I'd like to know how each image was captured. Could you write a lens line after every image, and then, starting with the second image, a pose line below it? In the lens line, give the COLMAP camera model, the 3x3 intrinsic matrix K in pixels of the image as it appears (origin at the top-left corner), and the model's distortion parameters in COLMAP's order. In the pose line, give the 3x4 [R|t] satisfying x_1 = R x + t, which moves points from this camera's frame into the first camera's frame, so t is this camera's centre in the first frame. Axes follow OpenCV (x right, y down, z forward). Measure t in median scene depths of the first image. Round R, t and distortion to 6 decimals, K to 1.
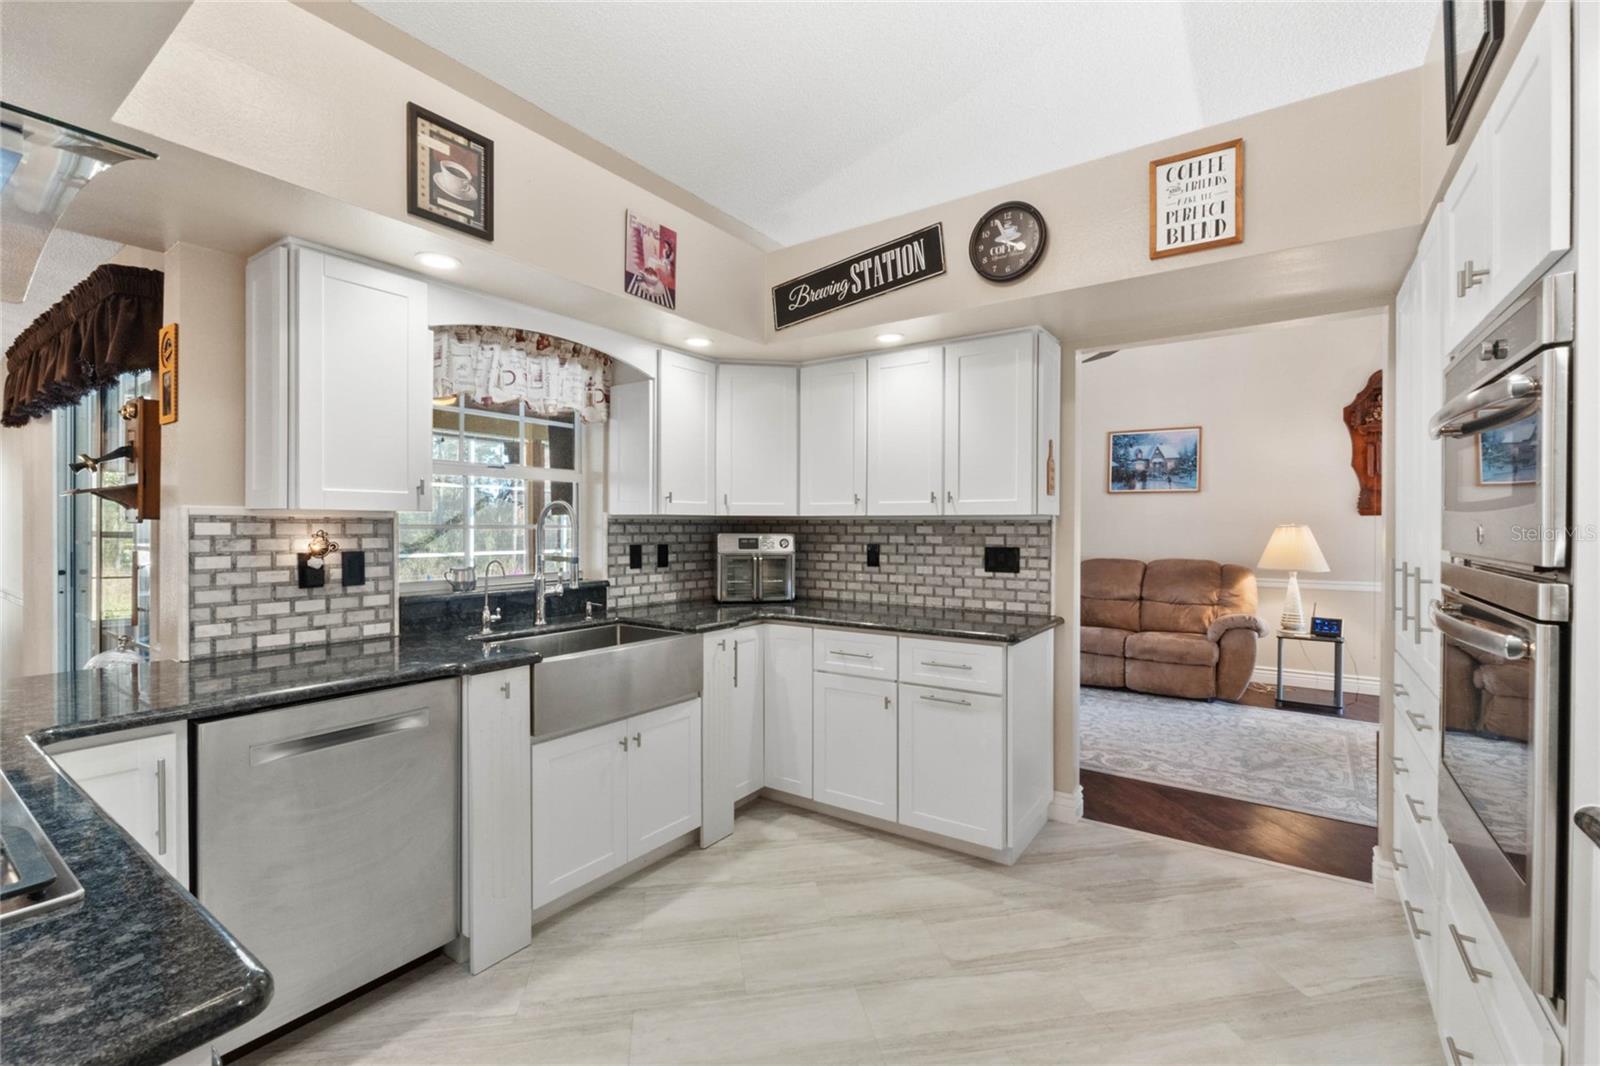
lens RADIAL K [[696.9, 0, 804.9], [0, 696.9, 538.7], [0, 0, 1]] dist [-0.008219, -0.002836]
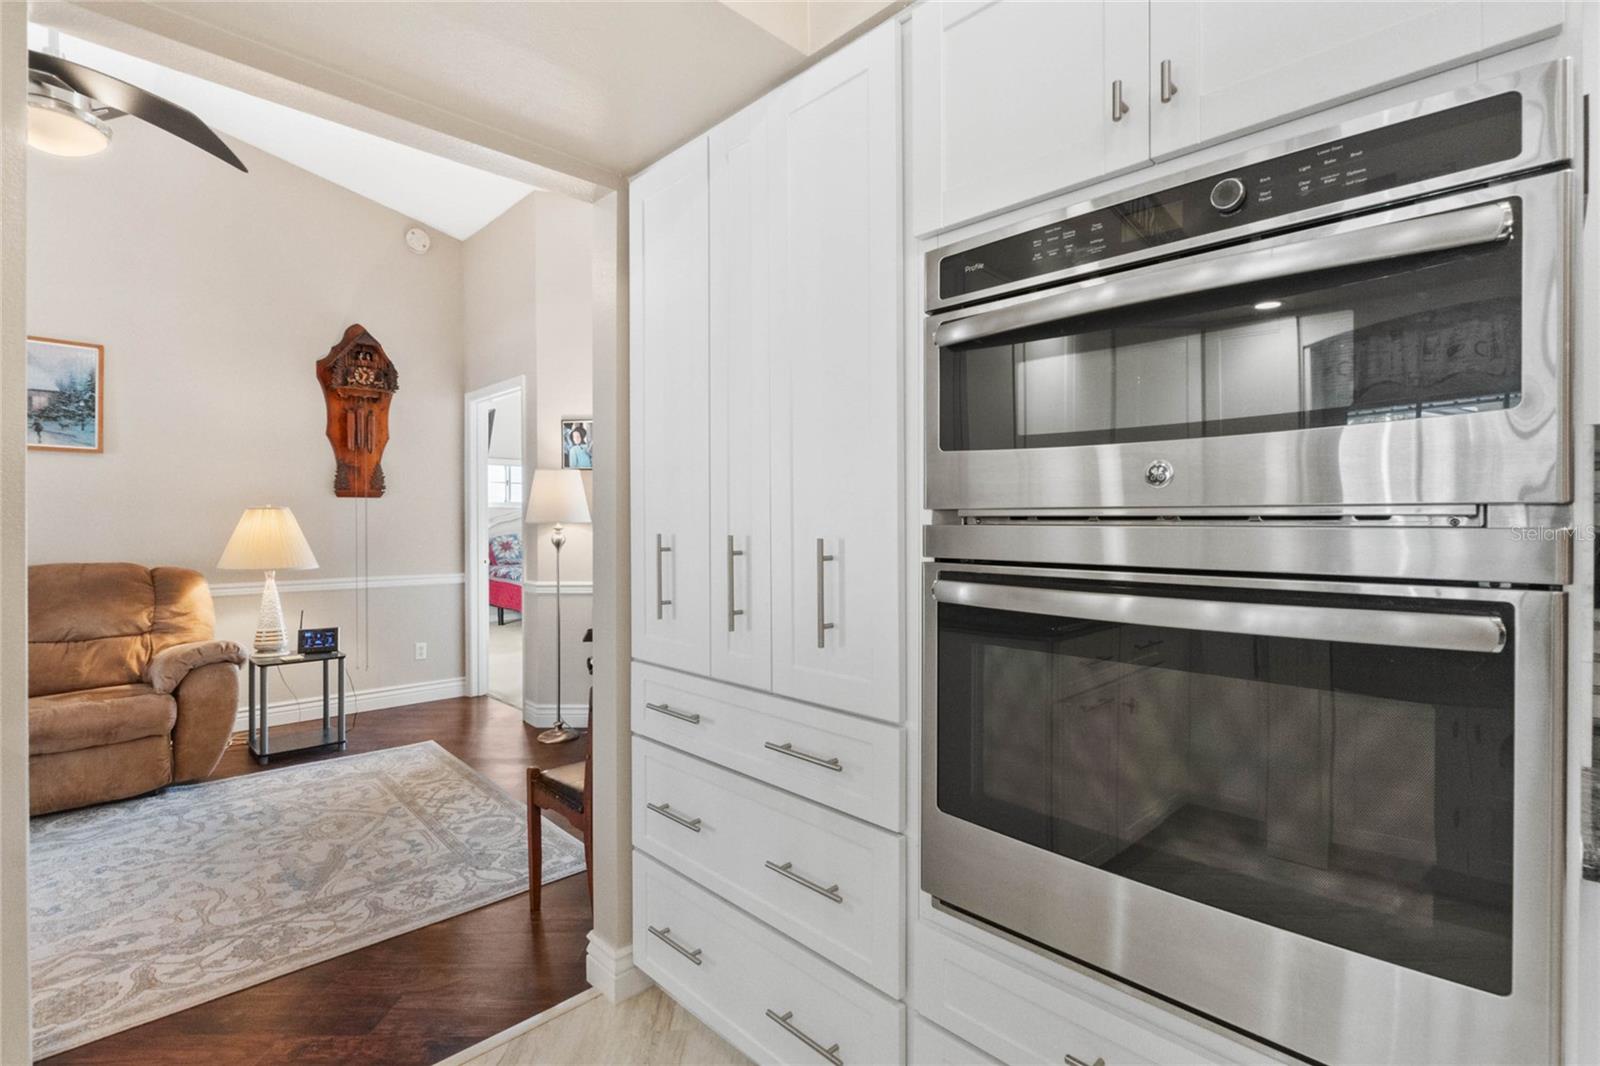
lens RADIAL K [[718.6, 0, 788.4], [0, 718.6, 527.4], [0, 0, 1]] dist [-0.014825, 0.000285]
pose [[0.166578, -0.004314, 0.986019, 0.083474], [0.018571, 0.999827, 0.001237, 0.014759], [-0.985853, 0.018105, 0.166629, 0.469187]]
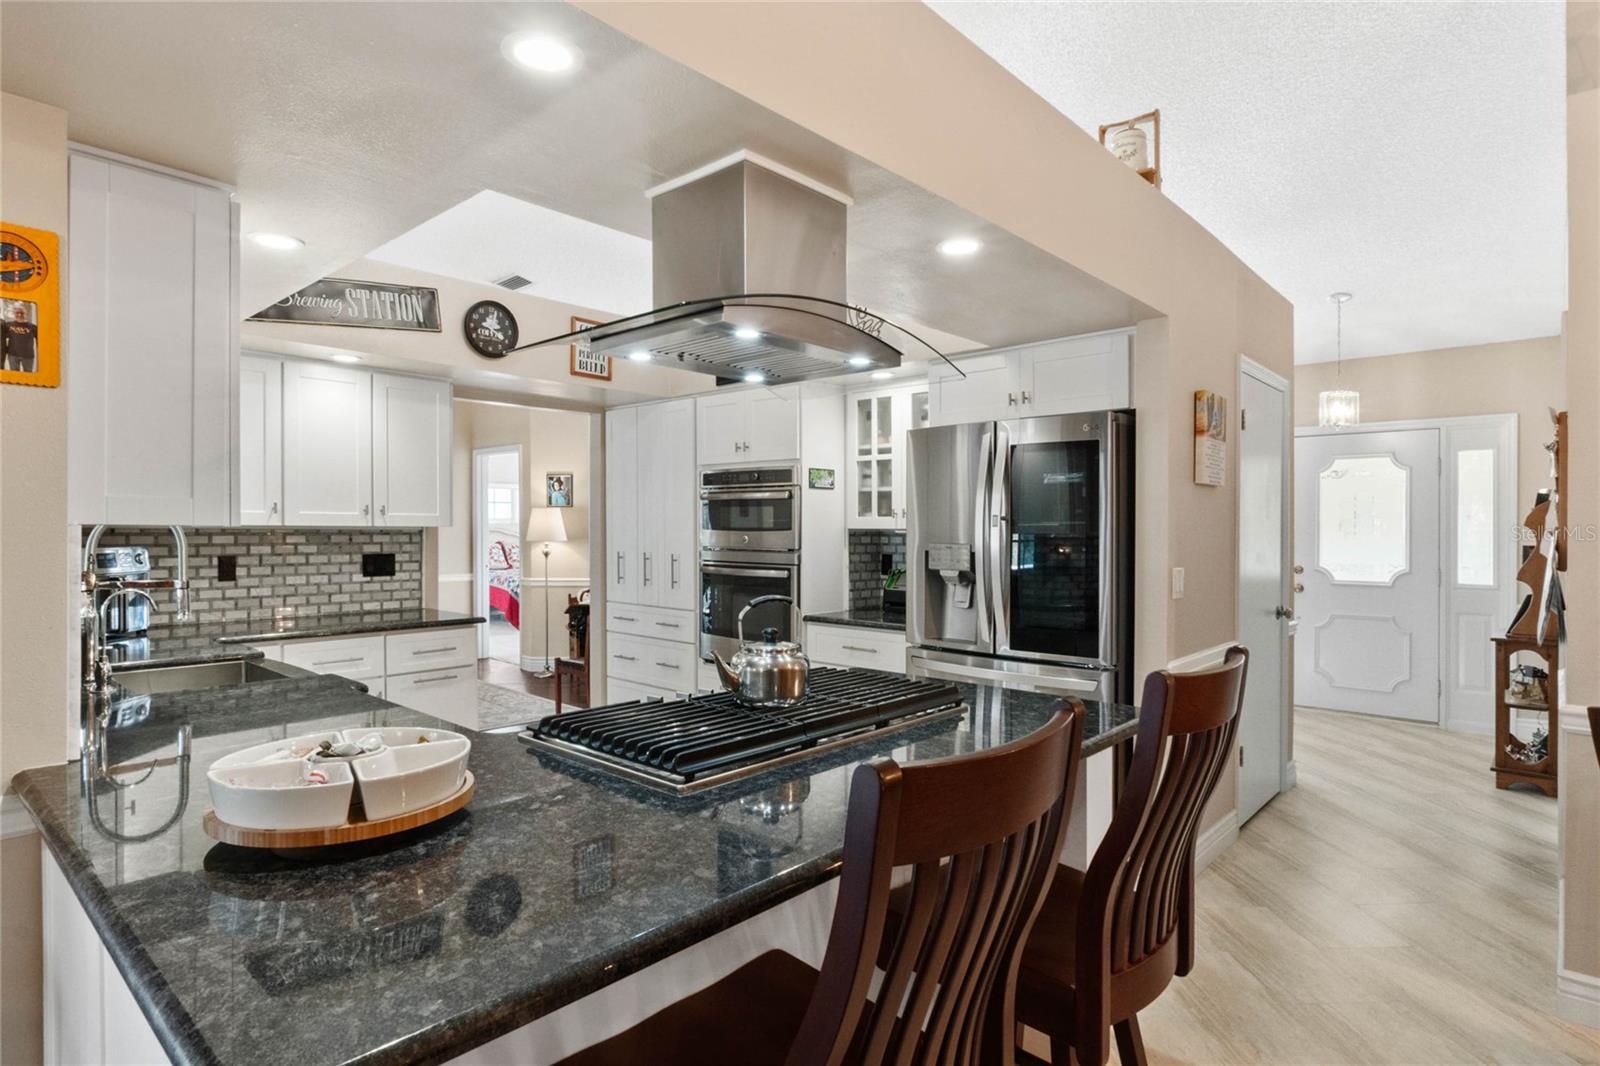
lens RADIAL K [[856.9, 0, 797.2], [0, 856.9, 538.4], [0, 0, 1]] dist [-0.000379, -0.000076]
pose [[0.109034, -0.010329, 0.993984, -0.926781], [0.014469, 0.999857, 0.008803, -0.014002], [-0.993933, 0.013422, 0.109168, 0.155143]]
